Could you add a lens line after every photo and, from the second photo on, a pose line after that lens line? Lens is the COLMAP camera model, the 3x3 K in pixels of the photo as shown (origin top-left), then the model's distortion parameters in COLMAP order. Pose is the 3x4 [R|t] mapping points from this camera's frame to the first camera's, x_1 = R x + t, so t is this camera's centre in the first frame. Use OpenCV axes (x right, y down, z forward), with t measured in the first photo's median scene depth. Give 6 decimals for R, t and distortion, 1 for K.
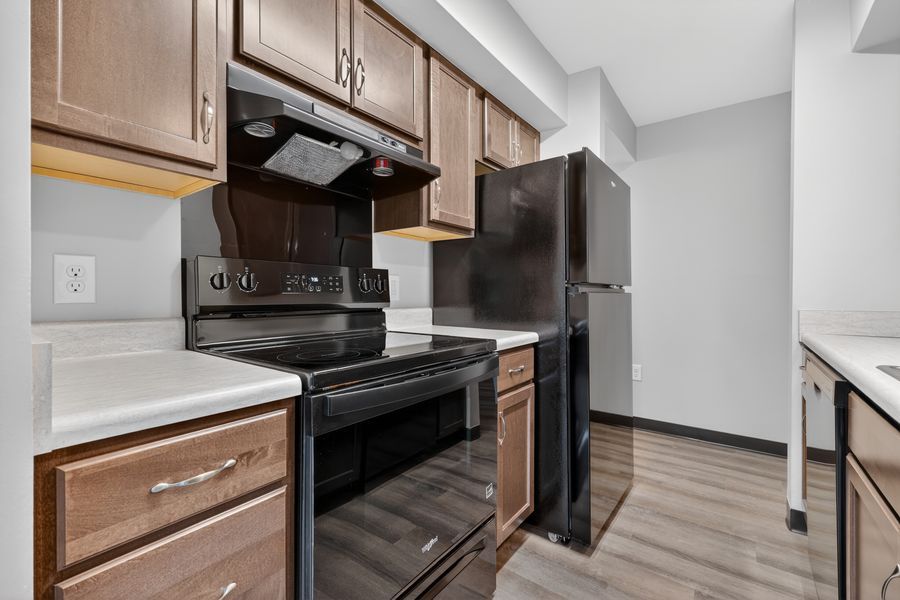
lens RADIAL K [[389.9, 0, 448.8], [0, 389.9, 295.1], [0, 0, 1]] dist [0.000342, -0.000113]
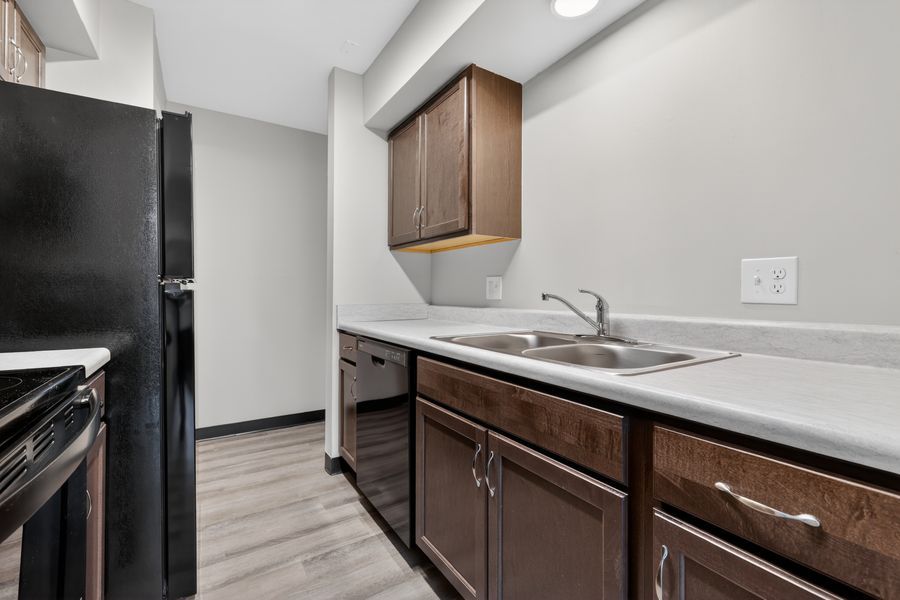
lens RADIAL K [[389.9, 0, 448.8], [0, 389.9, 295.1], [0, 0, 1]] dist [0.000342, -0.000113]
pose [[0.346247, -0.002518, 0.938140, -0.197955], [-0.000799, 0.999995, 0.002979, 0.000838], [-0.938143, -0.001781, 0.346243, 0.180322]]
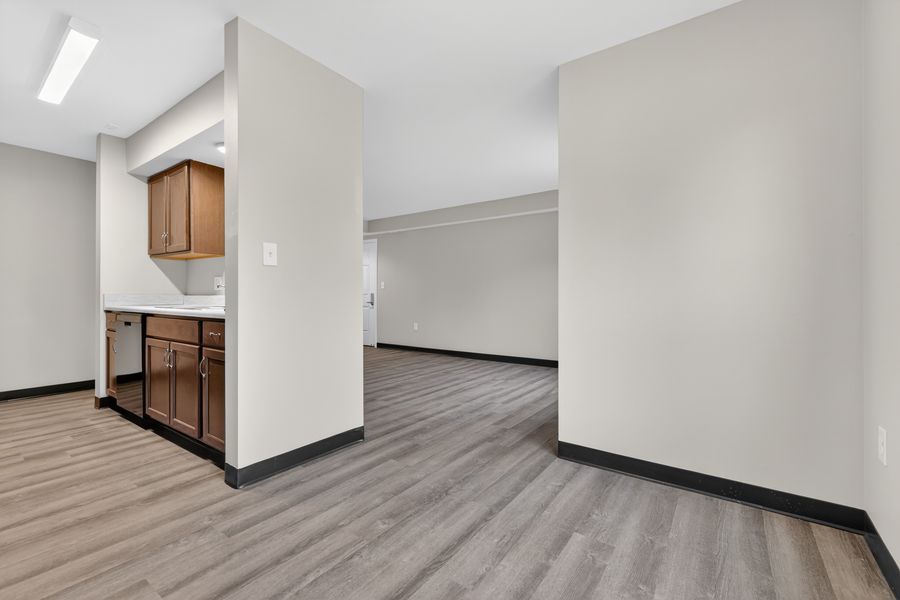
lens RADIAL K [[383.6, 0, 450.0], [0, 383.6, 300.0], [0, 0, 1]] dist [0.001065, 0.000281]
pose [[-0.032007, -0.003443, 0.999482, -1.015458], [0.002483, 0.999991, 0.003524, 0.062774], [-0.999485, 0.002595, -0.031998, -0.626832]]
